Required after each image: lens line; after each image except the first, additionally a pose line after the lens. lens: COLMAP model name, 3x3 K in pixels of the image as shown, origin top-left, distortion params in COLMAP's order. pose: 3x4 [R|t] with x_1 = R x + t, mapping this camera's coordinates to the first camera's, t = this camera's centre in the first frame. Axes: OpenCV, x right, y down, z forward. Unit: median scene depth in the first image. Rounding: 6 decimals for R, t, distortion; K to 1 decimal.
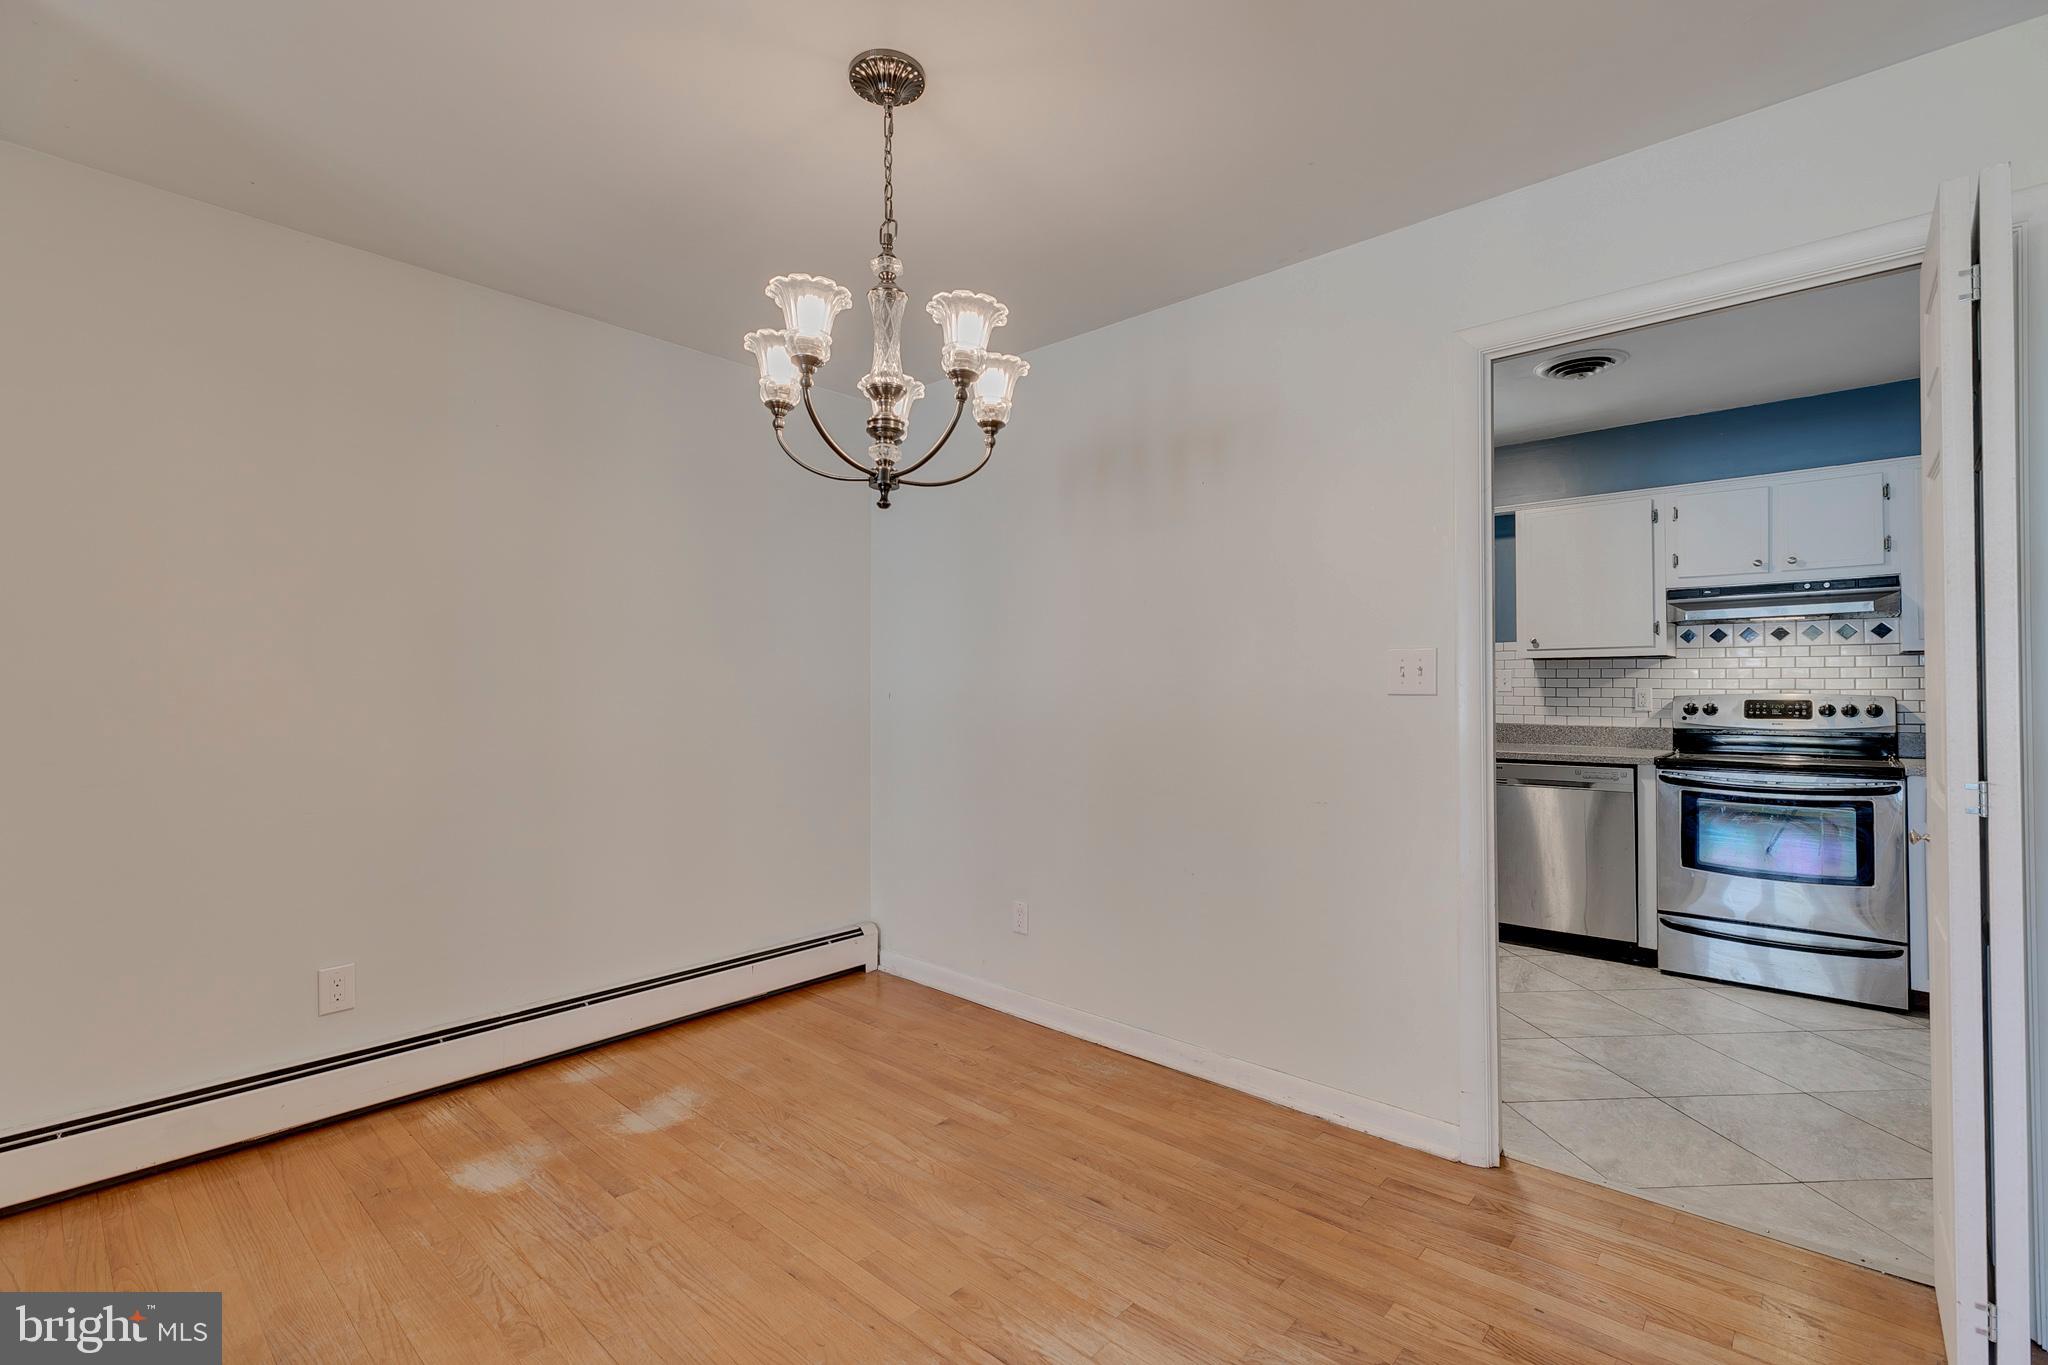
lens RADIAL K [[910.0, 0, 1022.7], [0, 910.0, 680.0], [0, 0, 1]] dist [0.006375, 0.000176]
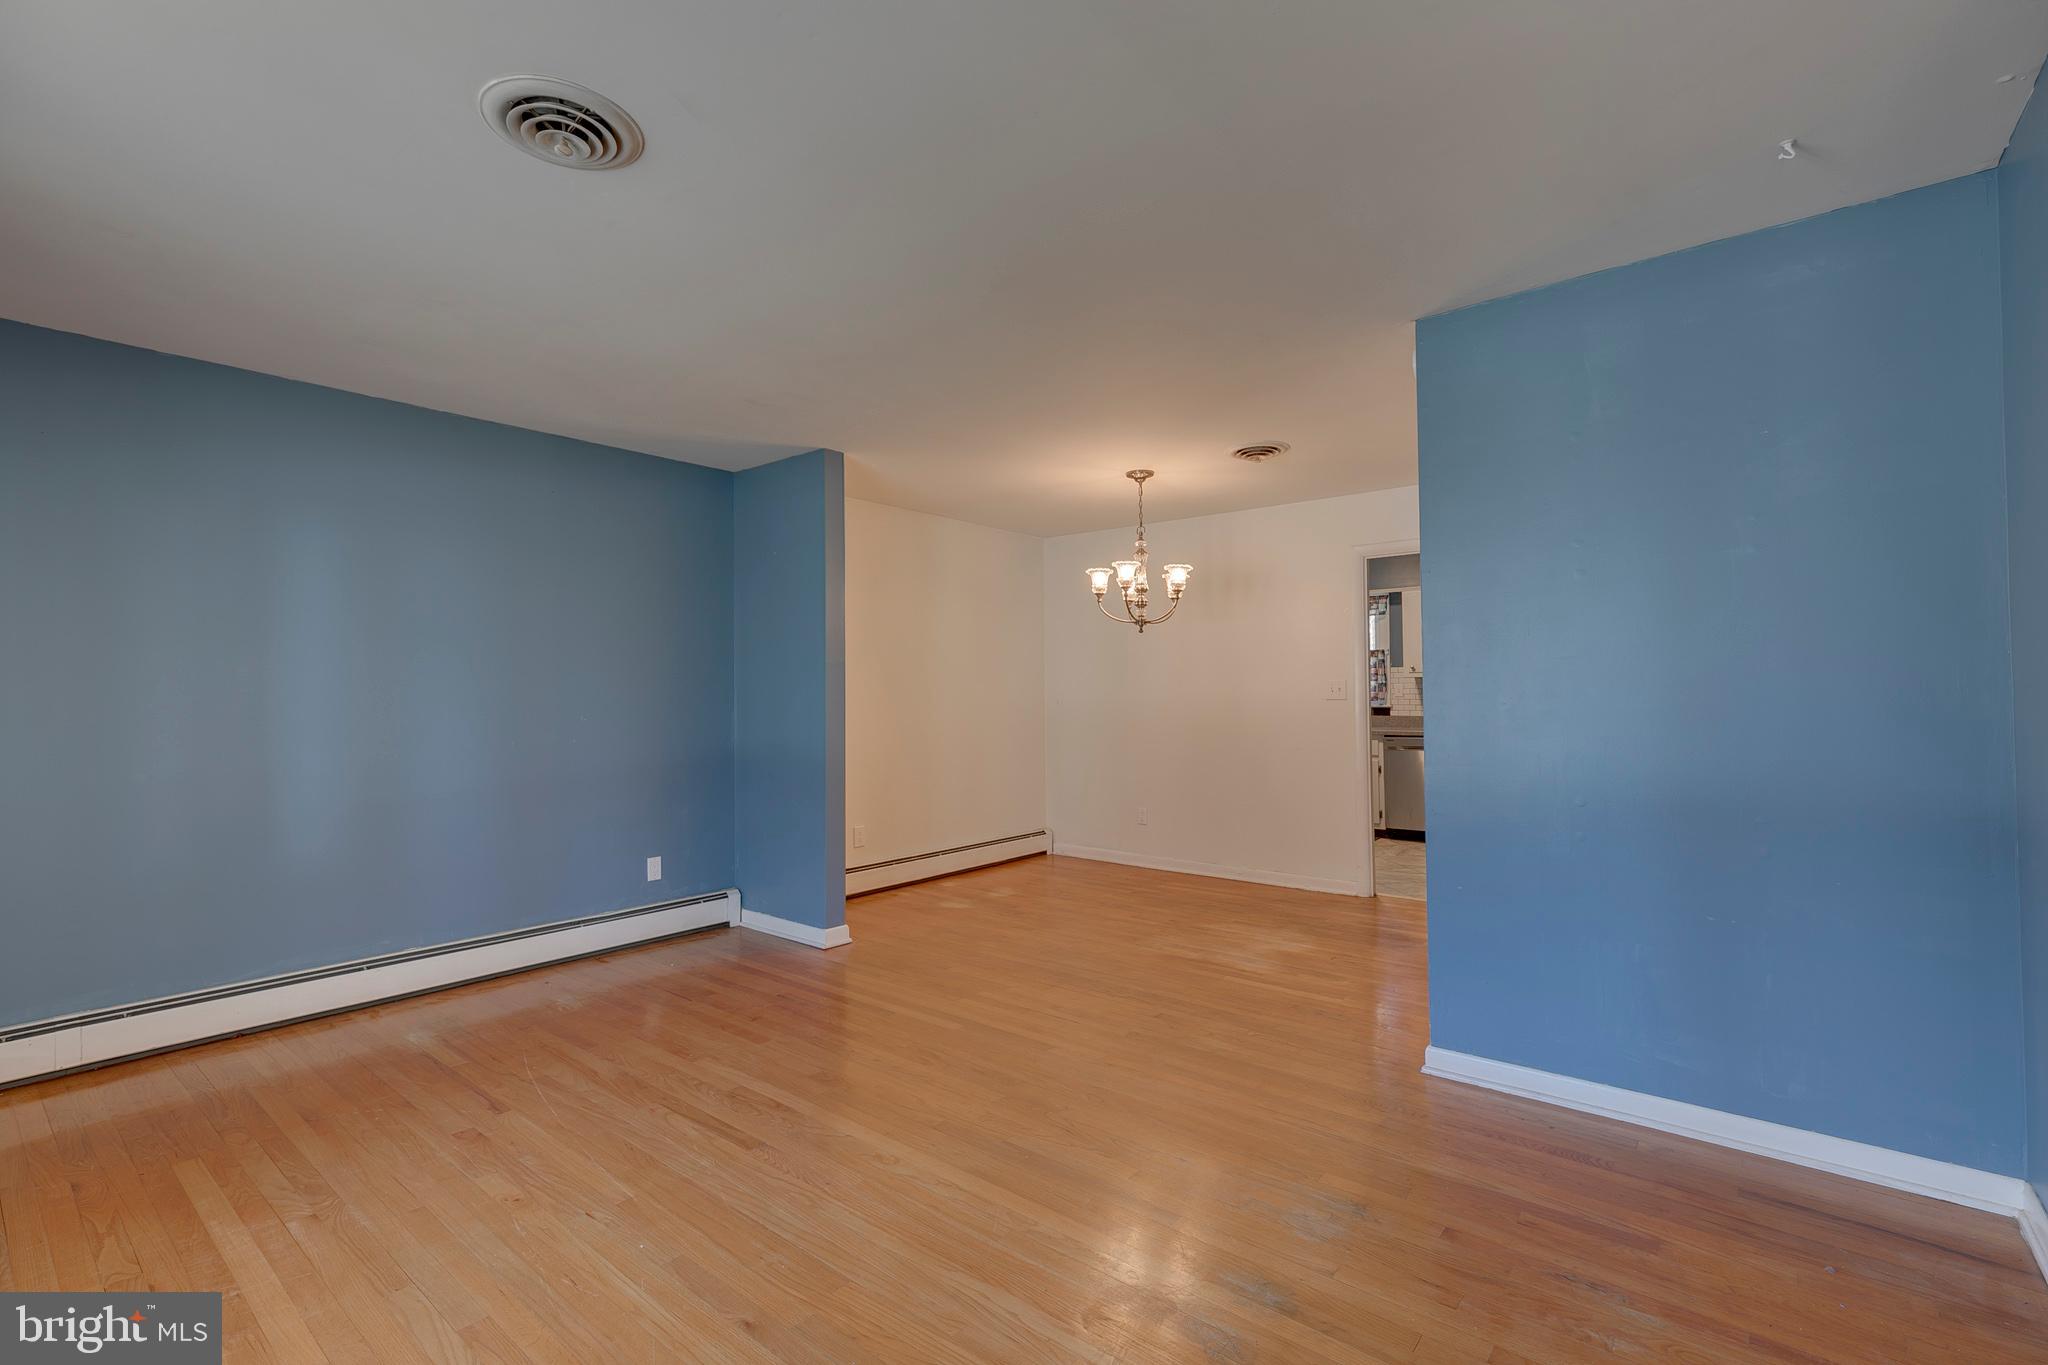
lens RADIAL K [[910.0, 0, 1022.7], [0, 910.0, 680.0], [0, 0, 1]] dist [0.006375, 0.000176]
pose [[0.998932, -0.007108, 0.045664, -0.289696], [0.007383, 0.999956, -0.005859, -0.015914], [-0.045620, 0.006190, 0.998940, -0.780389]]
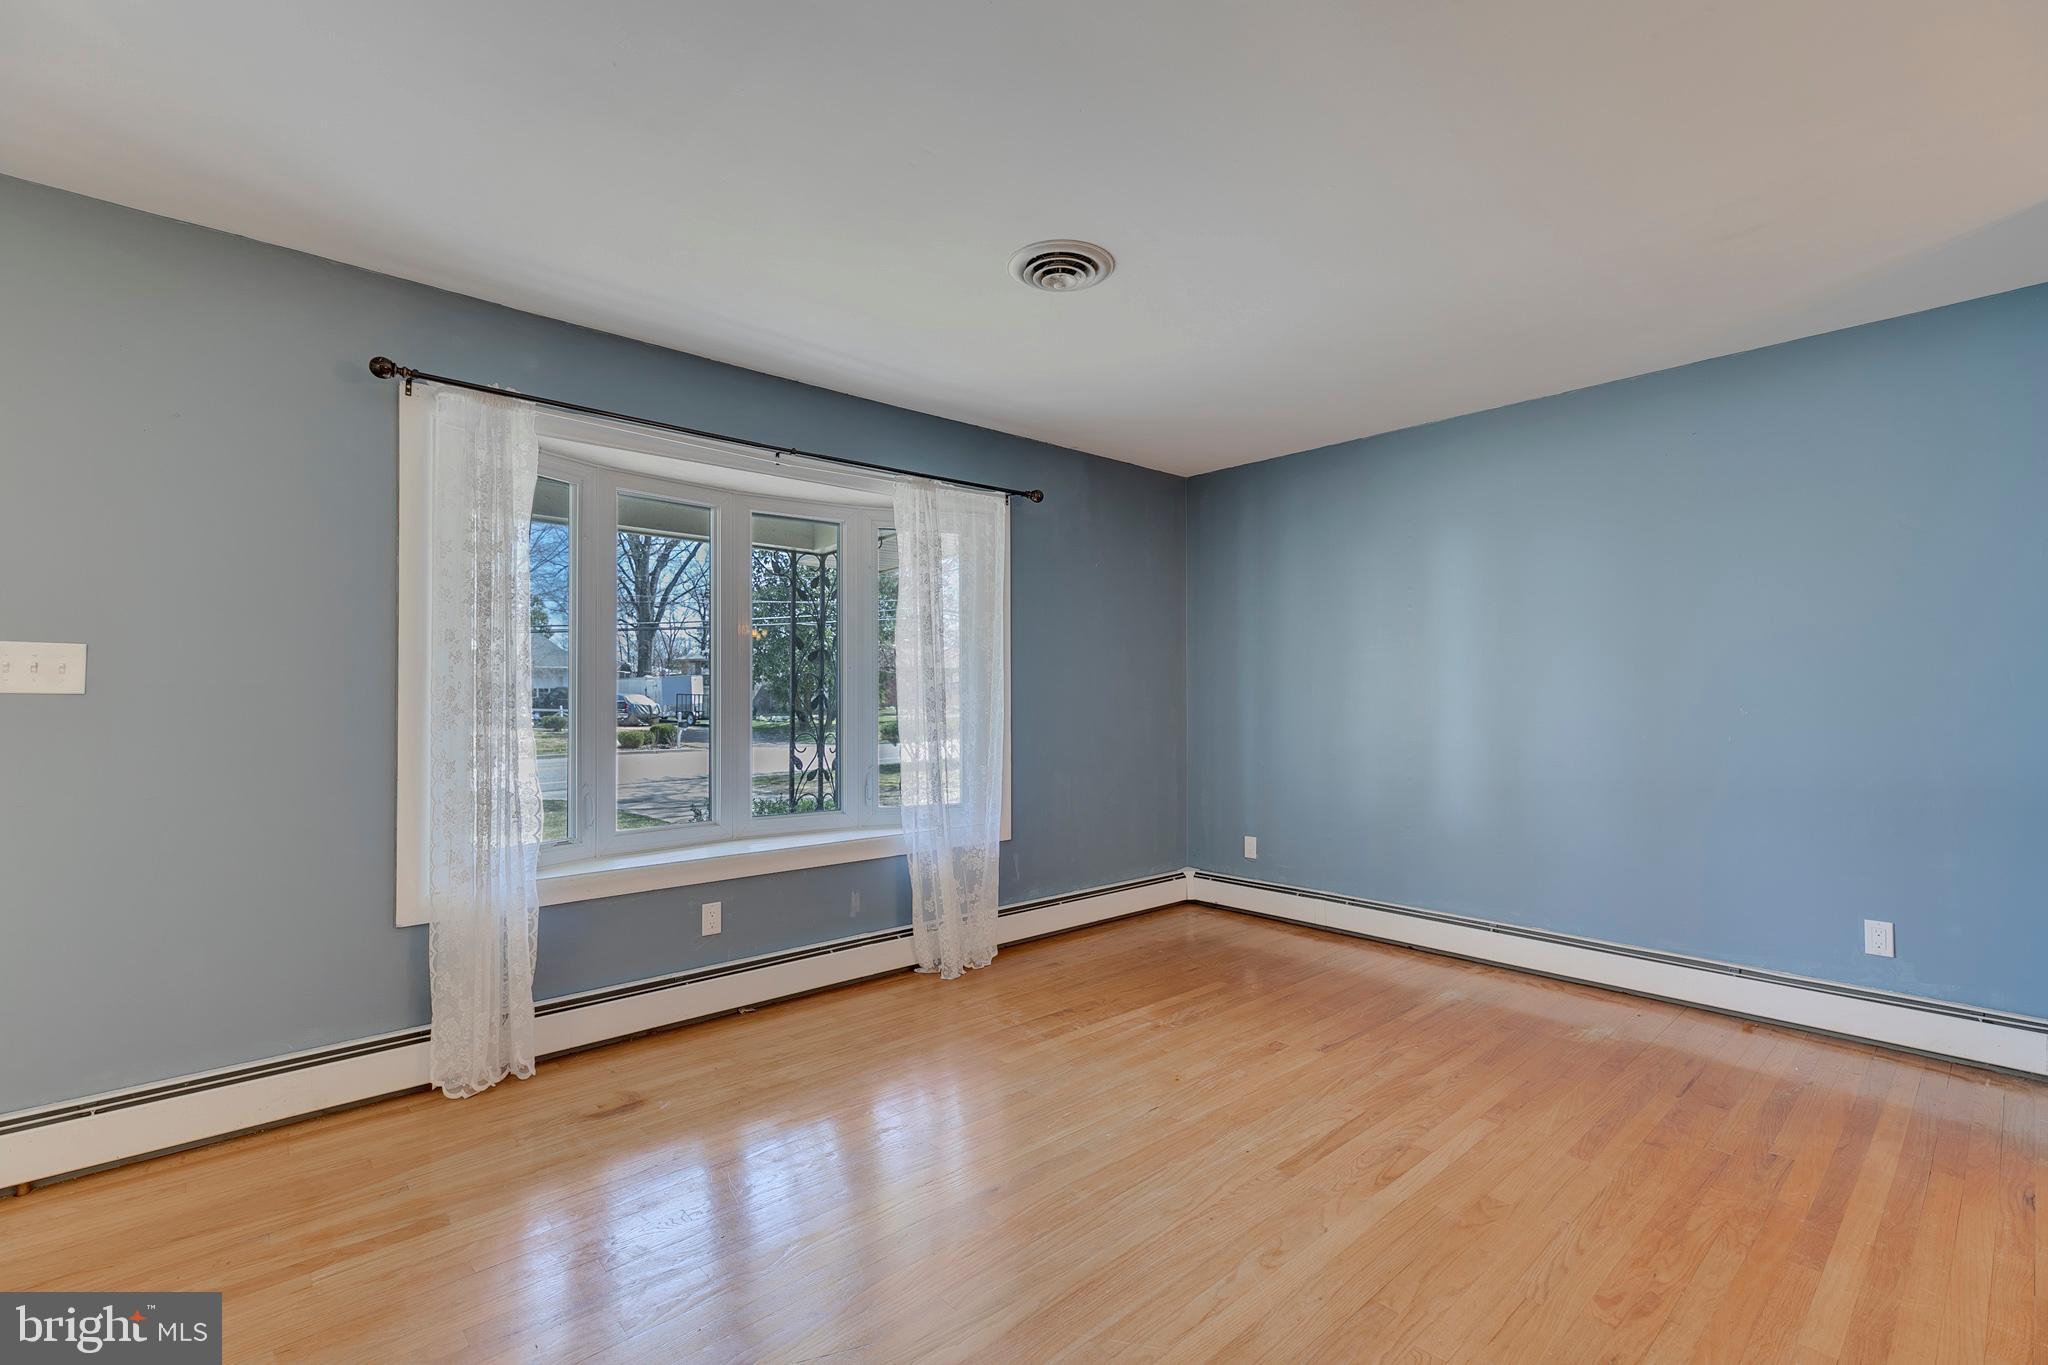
lens RADIAL K [[910.0, 0, 1022.7], [0, 910.0, 680.0], [0, 0, 1]] dist [0.006375, 0.000176]
pose [[-0.108882, -0.016289, -0.993921, 0.148841], [0.015879, 0.999710, -0.018124, -0.004129], [0.993928, -0.017755, -0.108592, -0.244030]]
